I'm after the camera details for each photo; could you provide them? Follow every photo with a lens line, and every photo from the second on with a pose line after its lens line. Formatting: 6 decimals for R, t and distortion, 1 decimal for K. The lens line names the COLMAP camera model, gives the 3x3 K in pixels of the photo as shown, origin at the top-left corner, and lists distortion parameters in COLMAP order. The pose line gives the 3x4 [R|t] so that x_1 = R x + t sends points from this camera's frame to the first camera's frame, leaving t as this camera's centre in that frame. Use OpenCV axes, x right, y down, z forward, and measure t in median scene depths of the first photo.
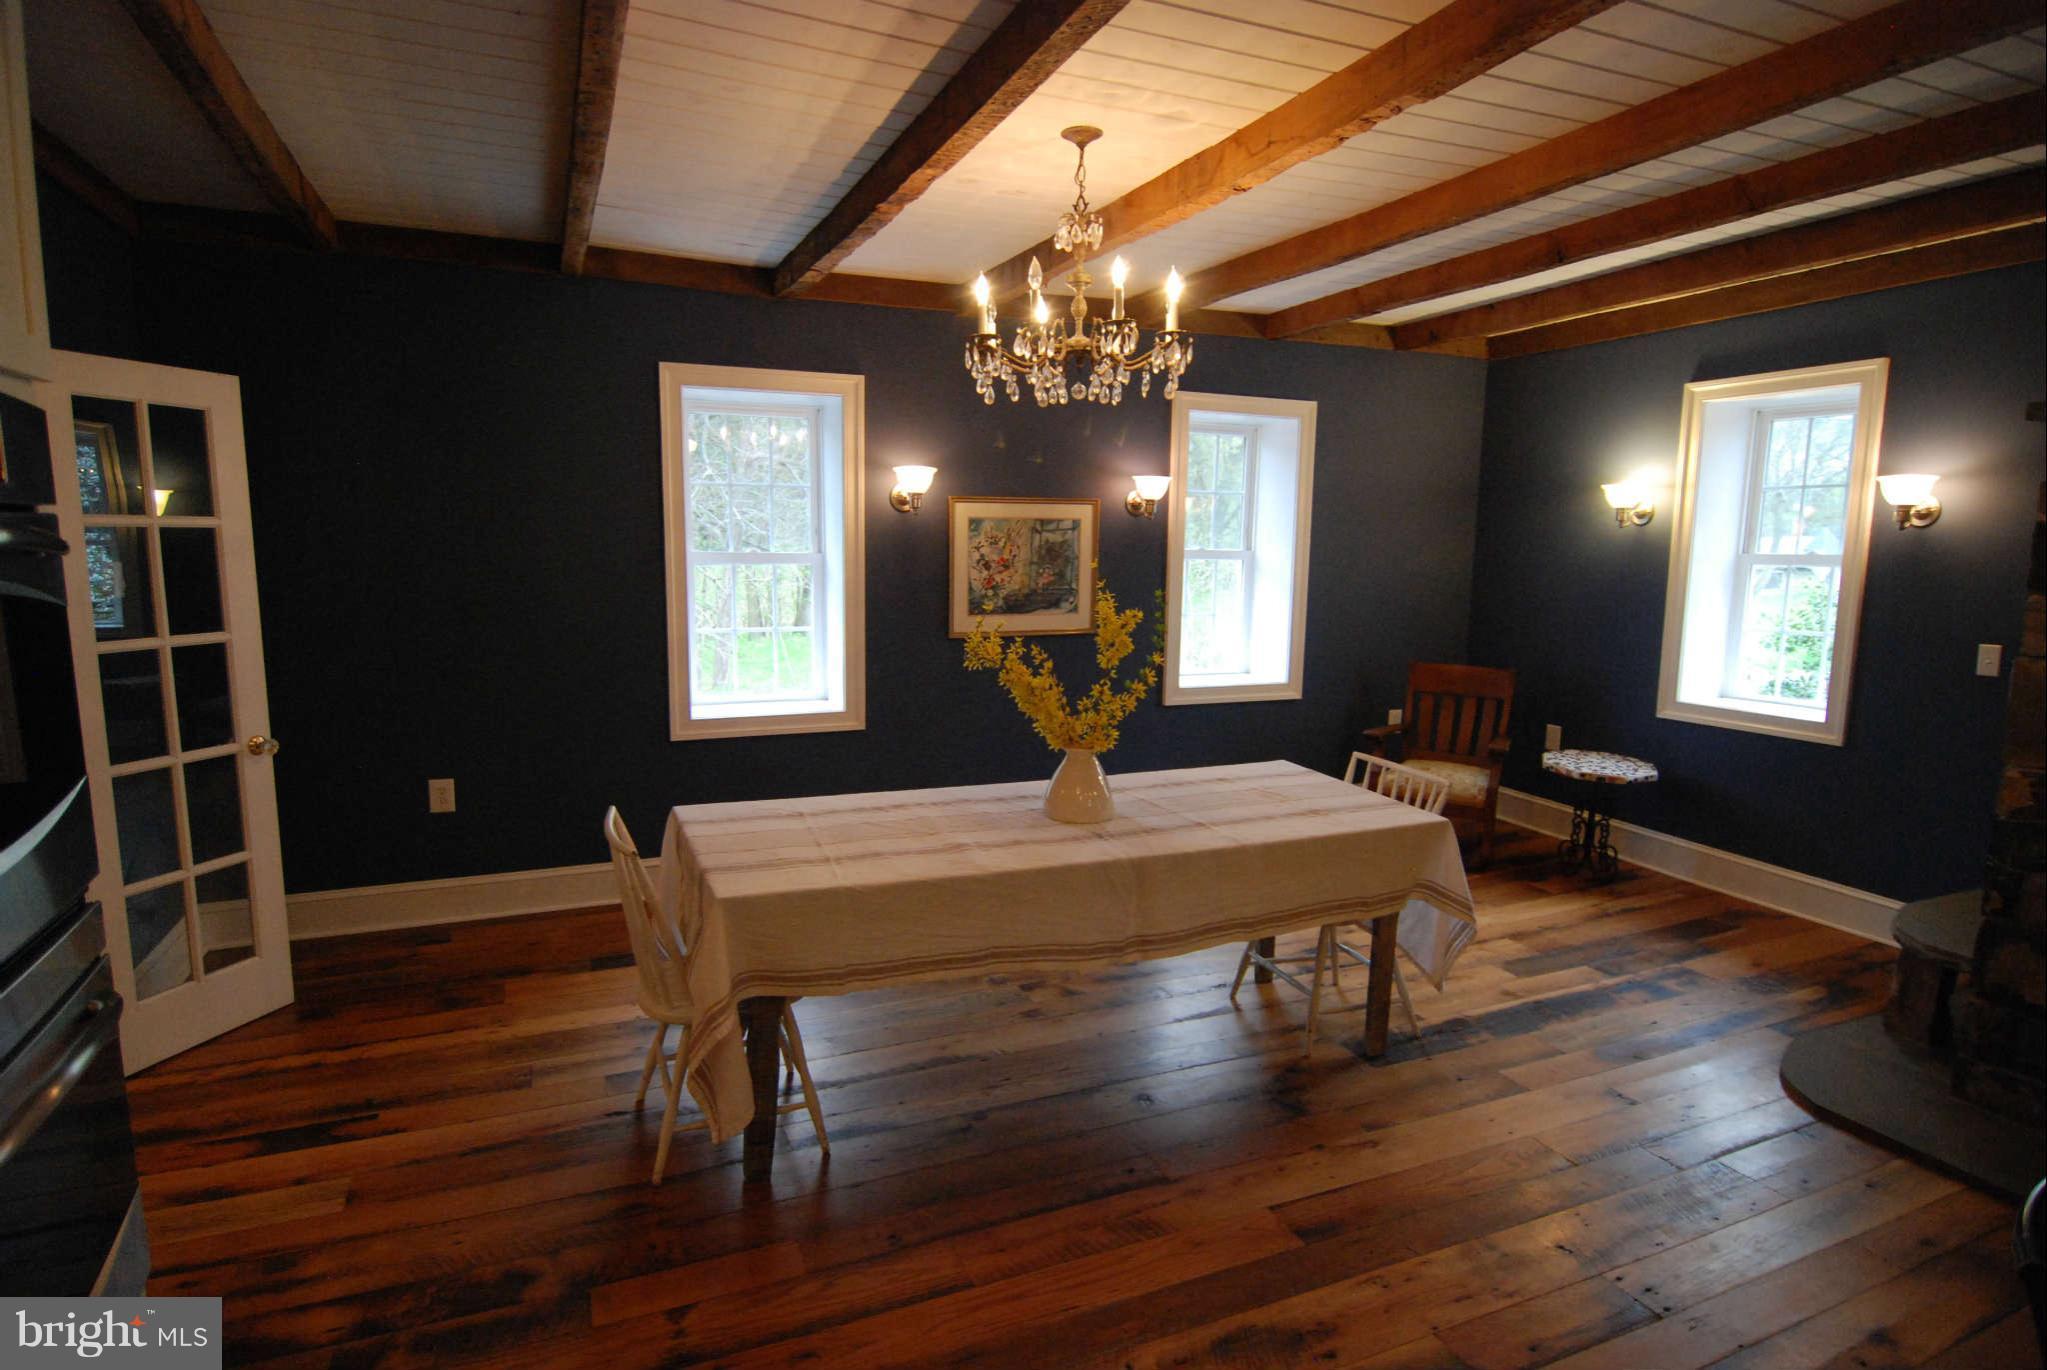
lens RADIAL K [[1099.9, 0, 1018.9], [0, 1099.9, 687.4], [0, 0, 1]] dist [-0.004198, 0.000135]
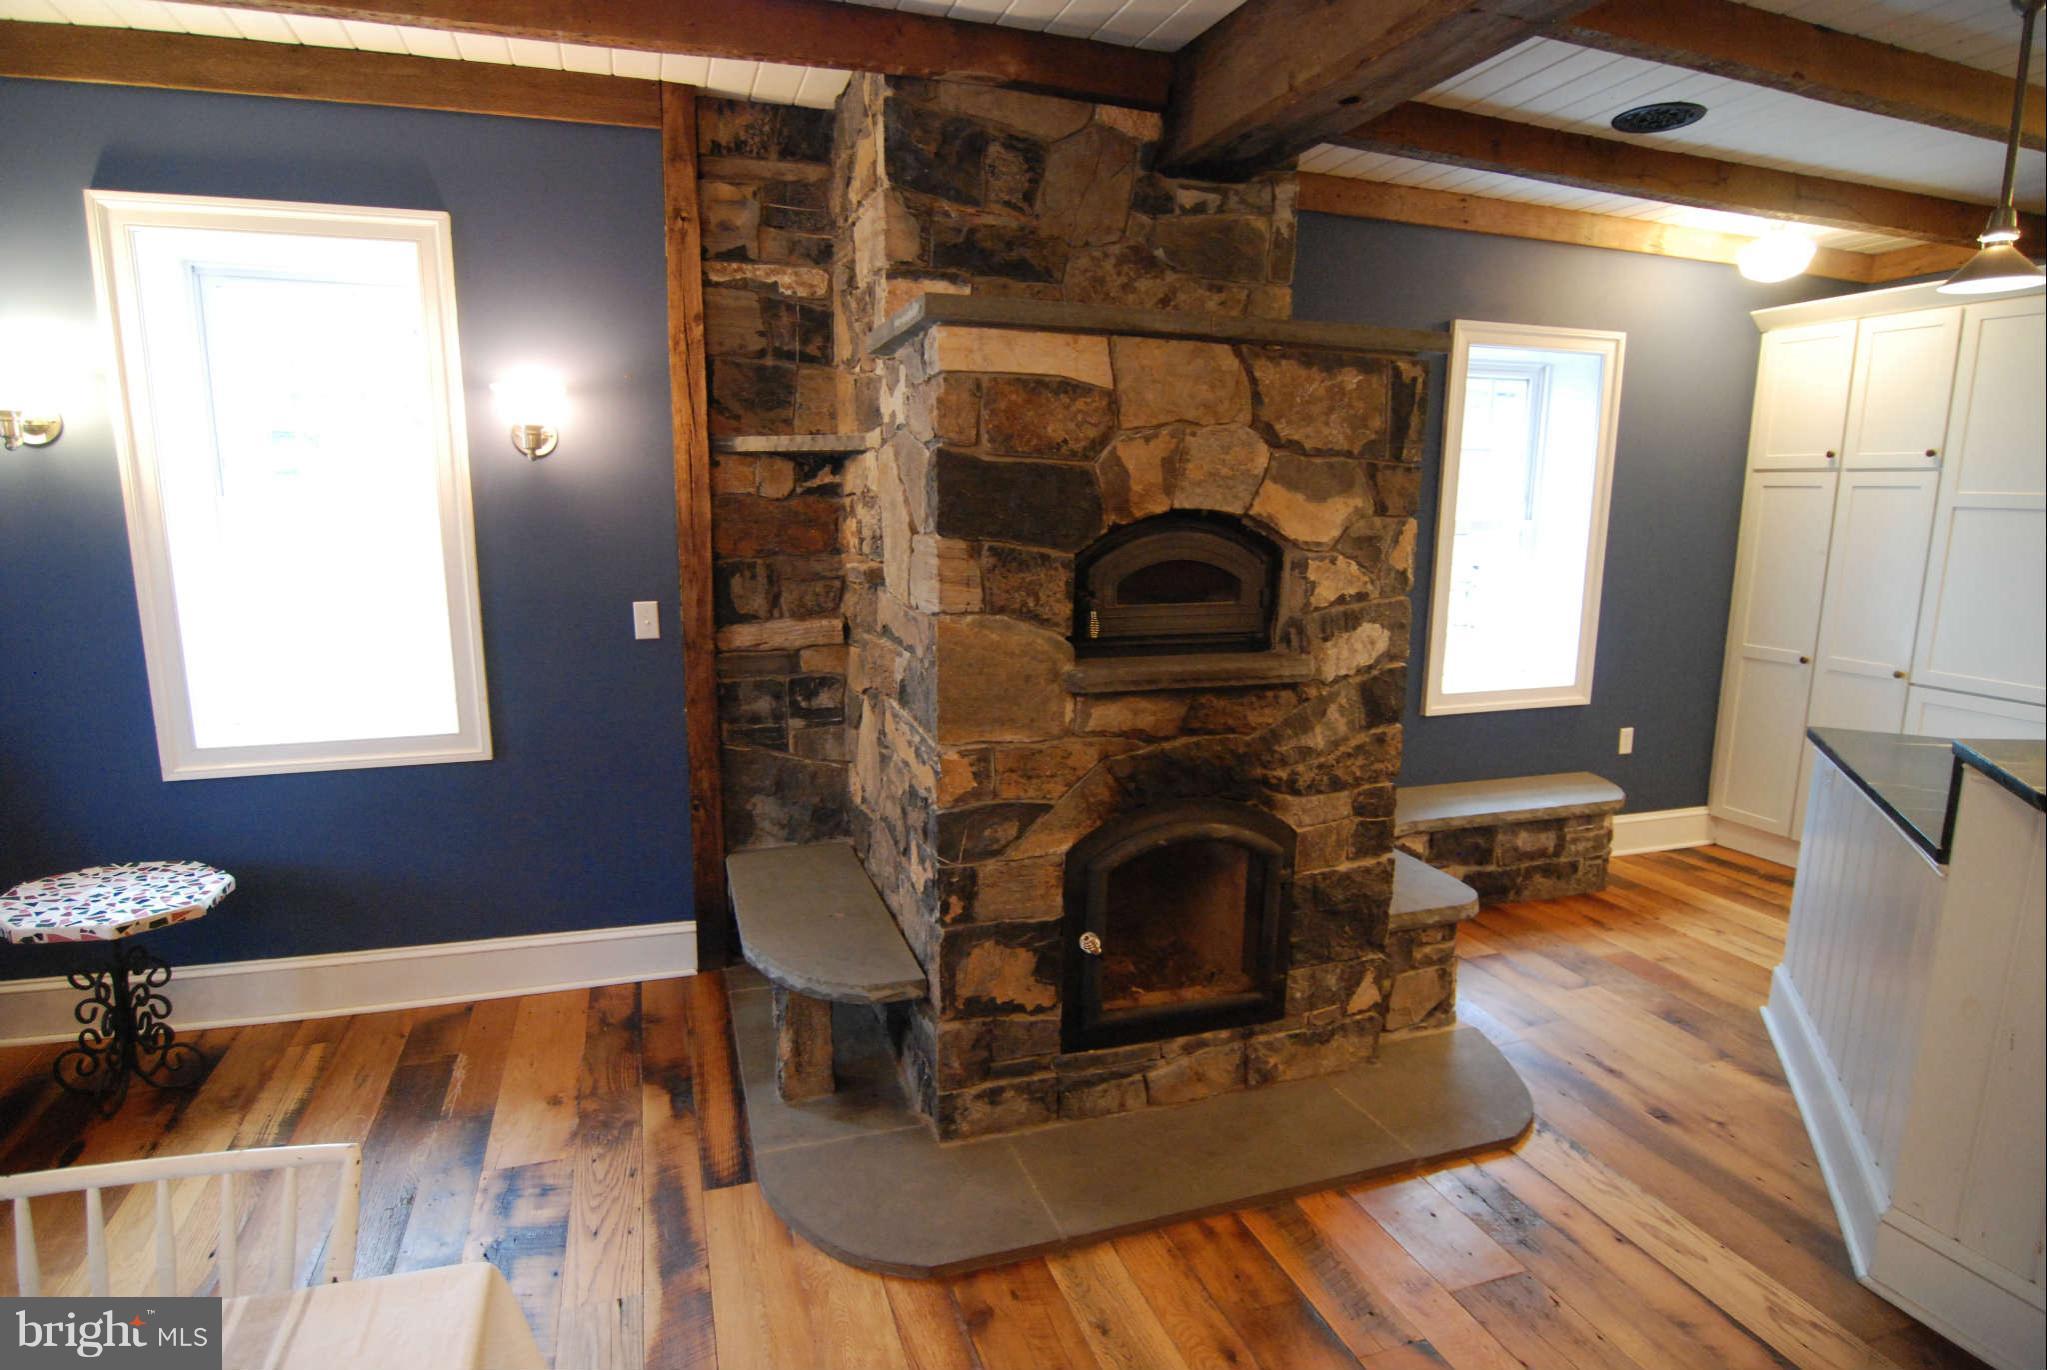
lens RADIAL K [[1099.9, 0, 1021.6], [0, 1099.9, 688.6], [0, 0, 1]] dist [-0.004198, 0.000135]
pose [[0.083086, -0.183170, 0.979564, 0.065392], [0.131325, 0.976403, 0.171440, -0.068875], [-0.987851, 0.114397, 0.105181, 0.545933]]
